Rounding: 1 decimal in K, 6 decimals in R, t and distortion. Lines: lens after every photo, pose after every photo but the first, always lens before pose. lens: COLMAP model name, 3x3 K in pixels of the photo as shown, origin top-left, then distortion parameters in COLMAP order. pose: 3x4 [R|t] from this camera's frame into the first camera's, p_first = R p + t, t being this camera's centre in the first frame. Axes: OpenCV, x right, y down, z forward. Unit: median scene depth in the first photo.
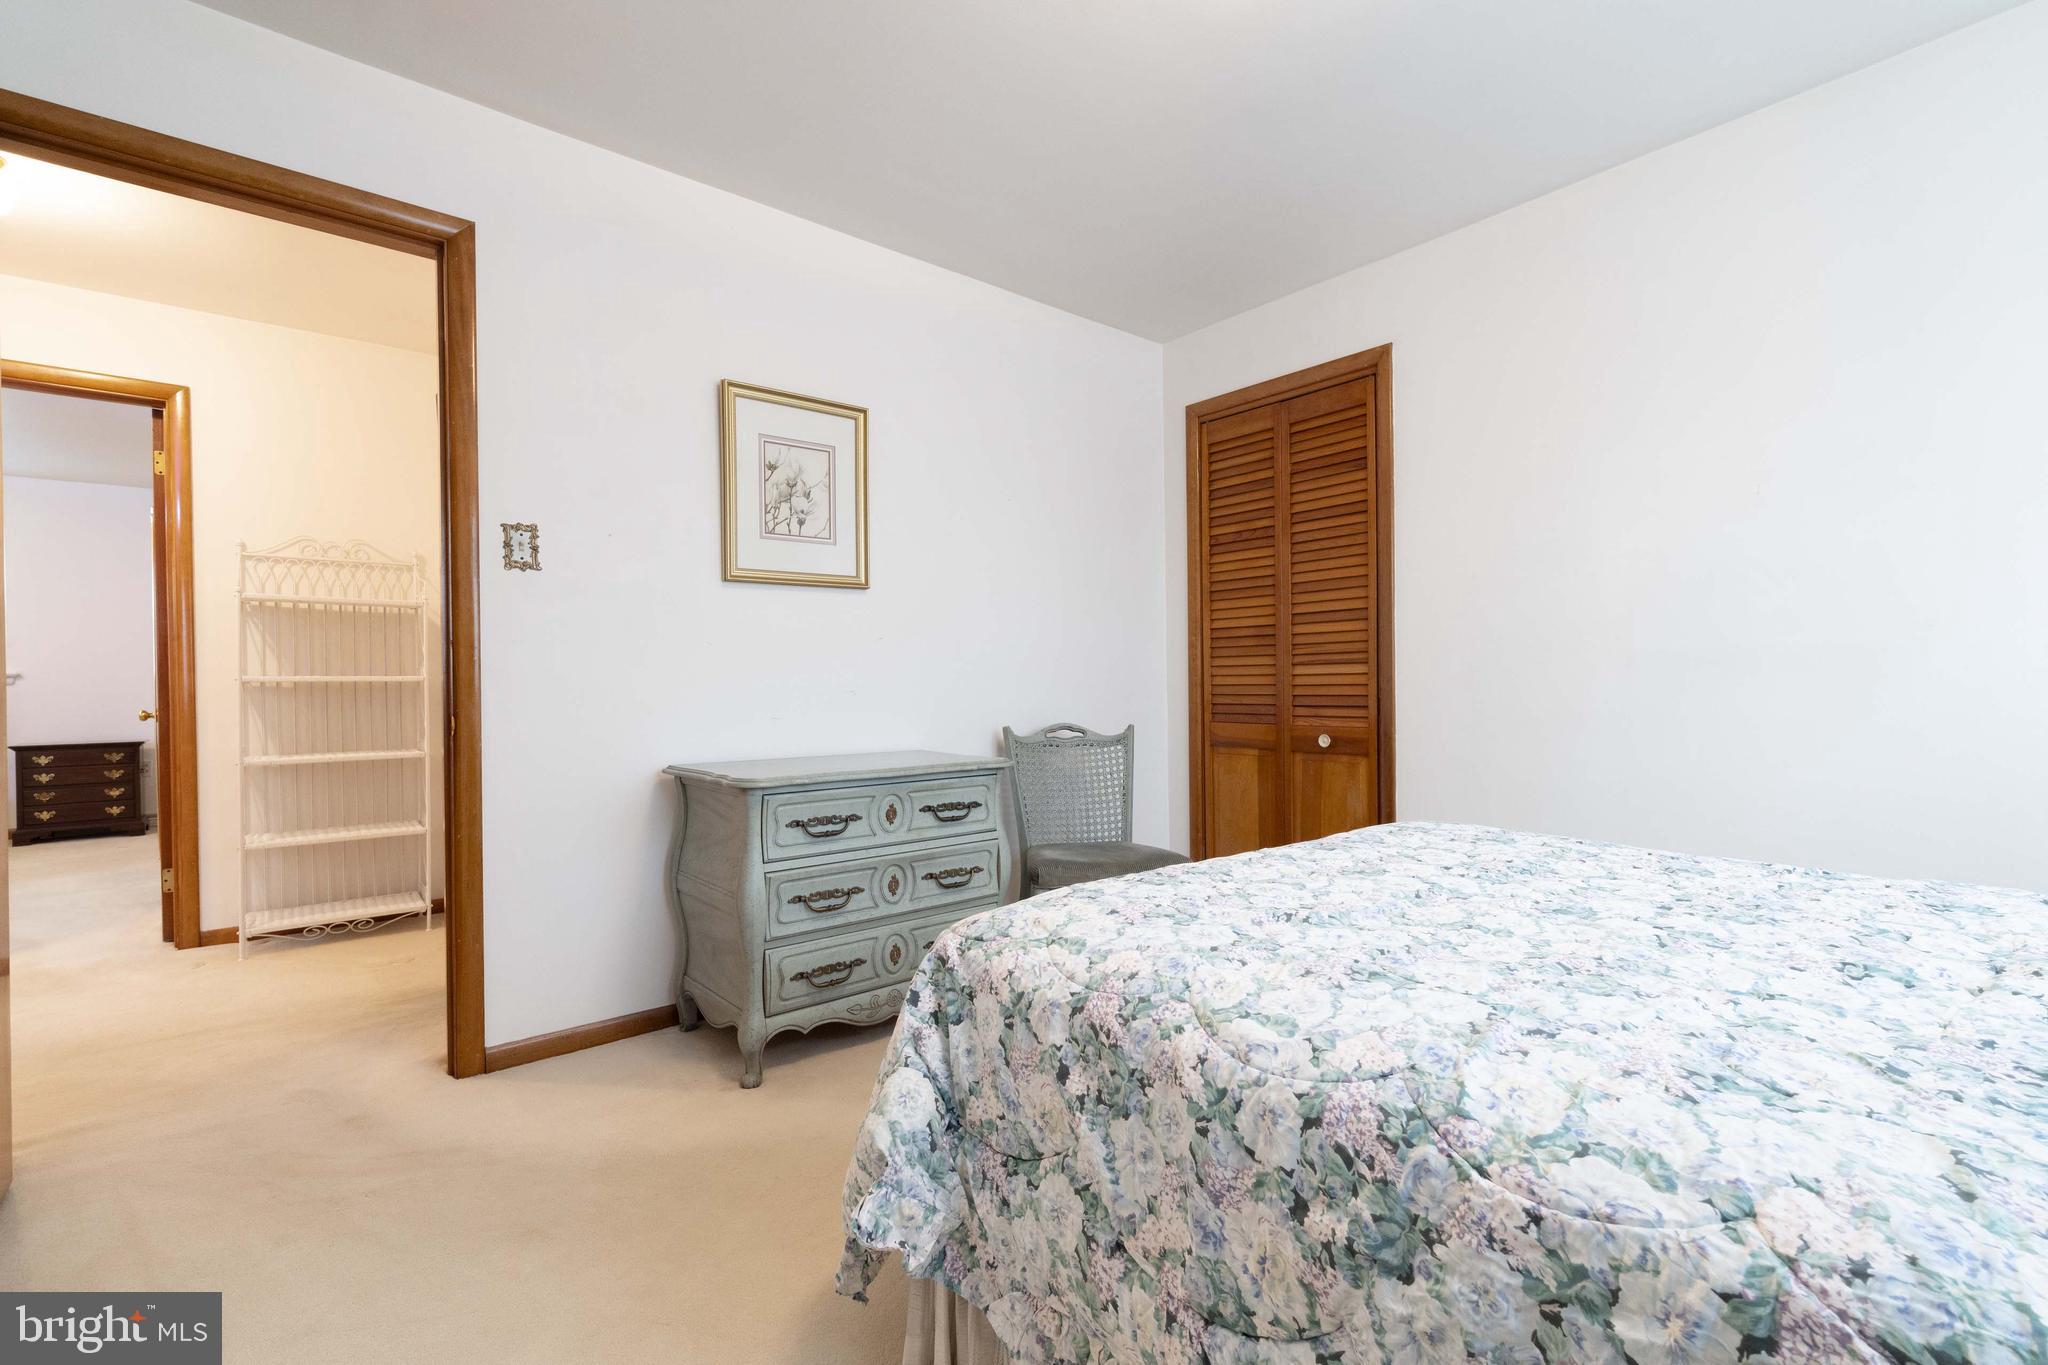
lens RADIAL K [[891.4, 0, 1021.6], [0, 891.4, 688.9], [0, 0, 1]] dist [0.003009, -0.000346]
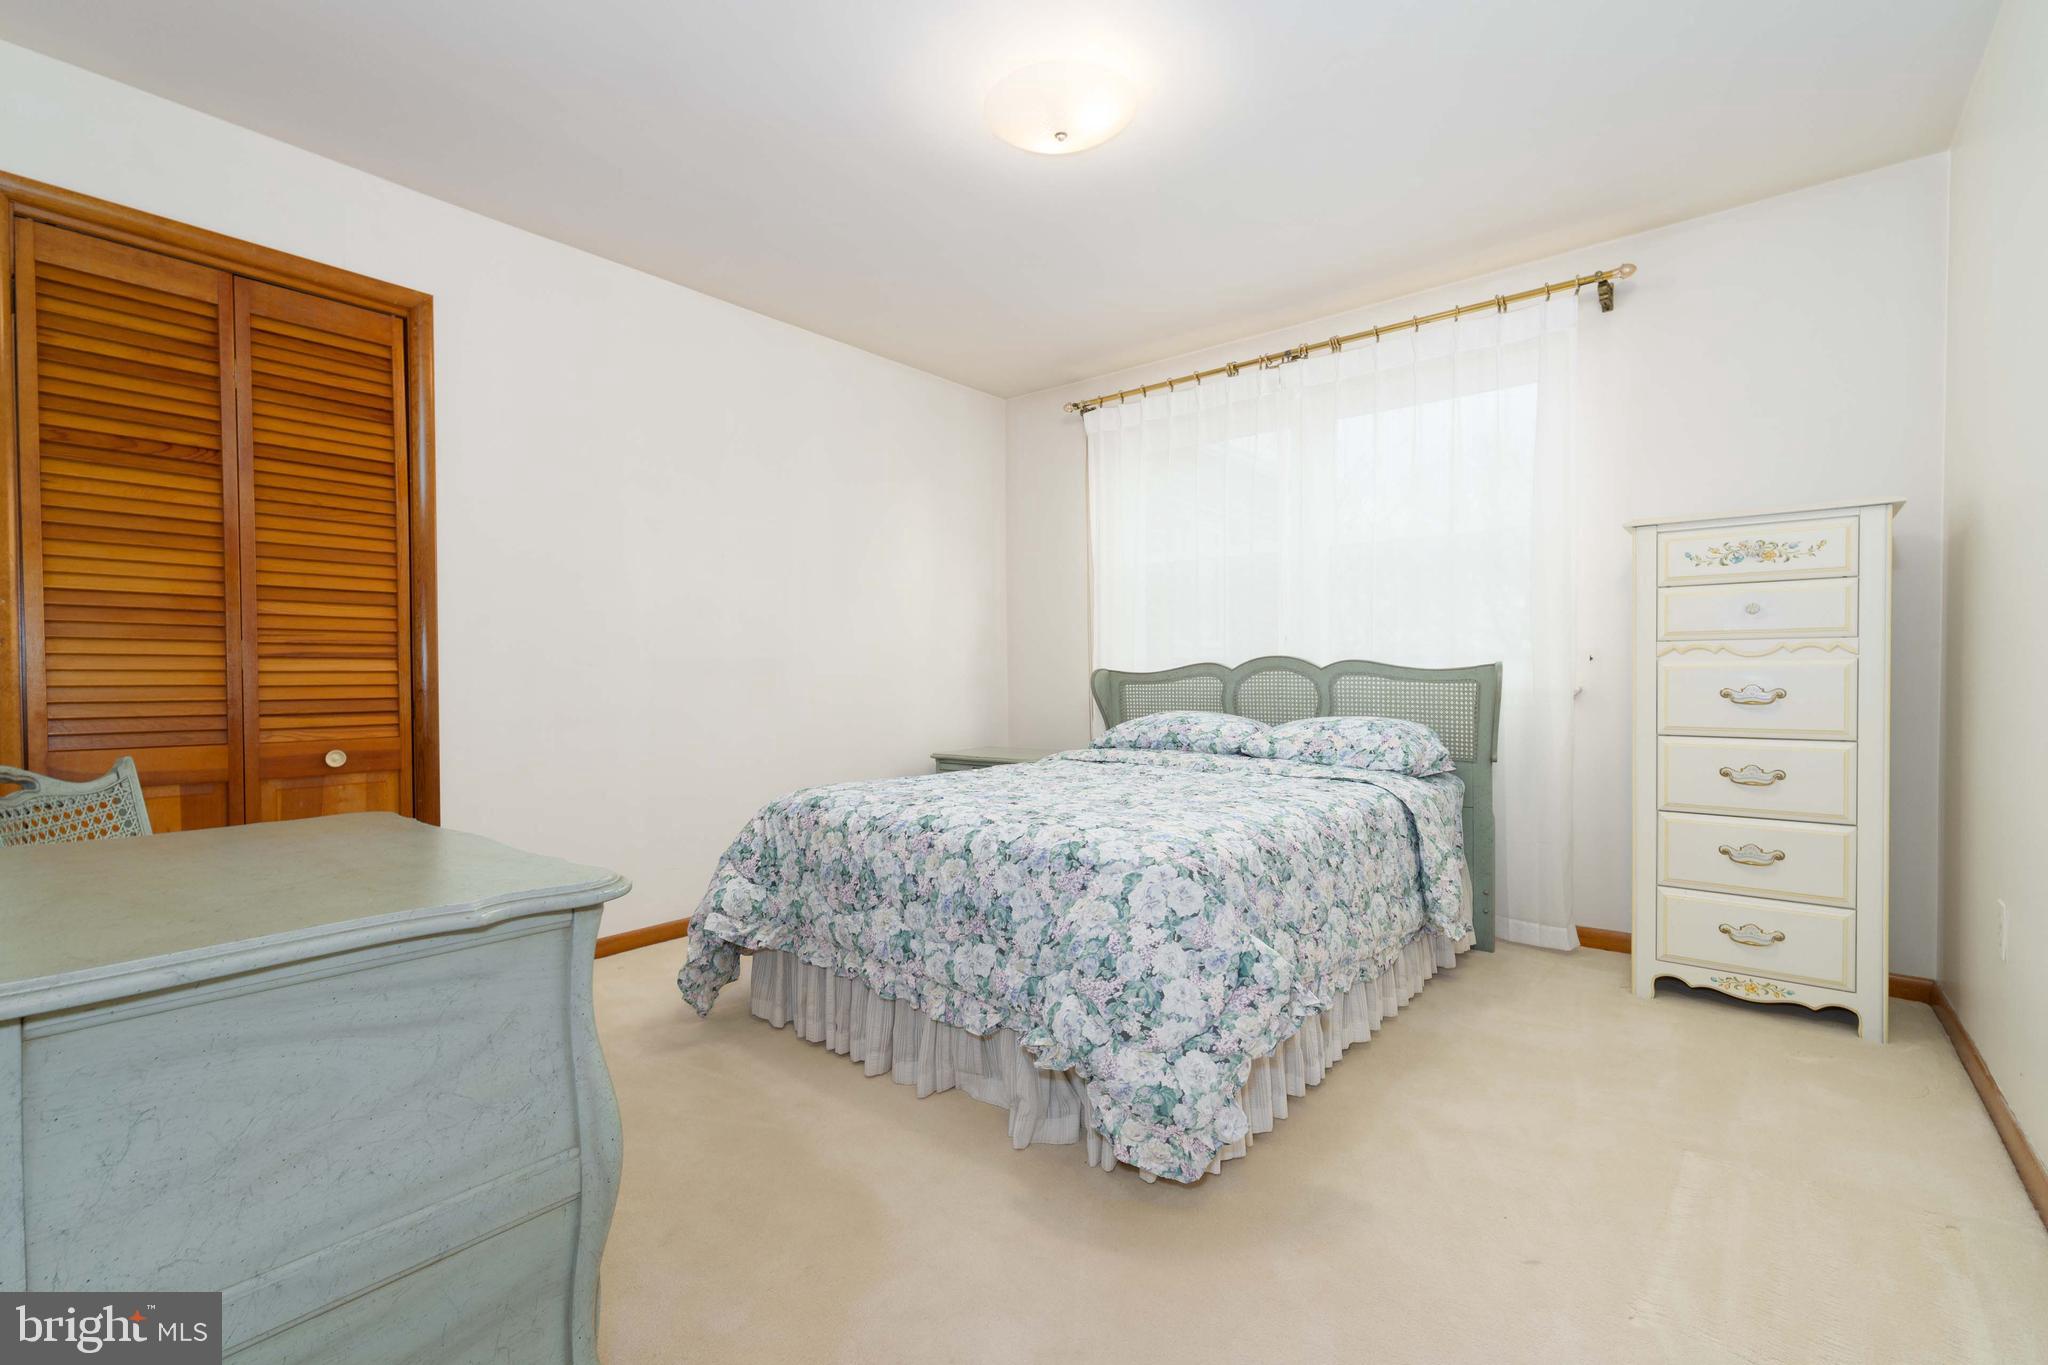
lens RADIAL K [[891.4, 0, 1023.0], [0, 891.4, 684.6], [0, 0, 1]] dist [0.003009, -0.000346]
pose [[-0.170185, 0.009483, 0.985367, -0.529405], [0.010512, 0.999914, -0.007808, 0.006934], [-0.985356, 0.009029, -0.170270, 0.561745]]
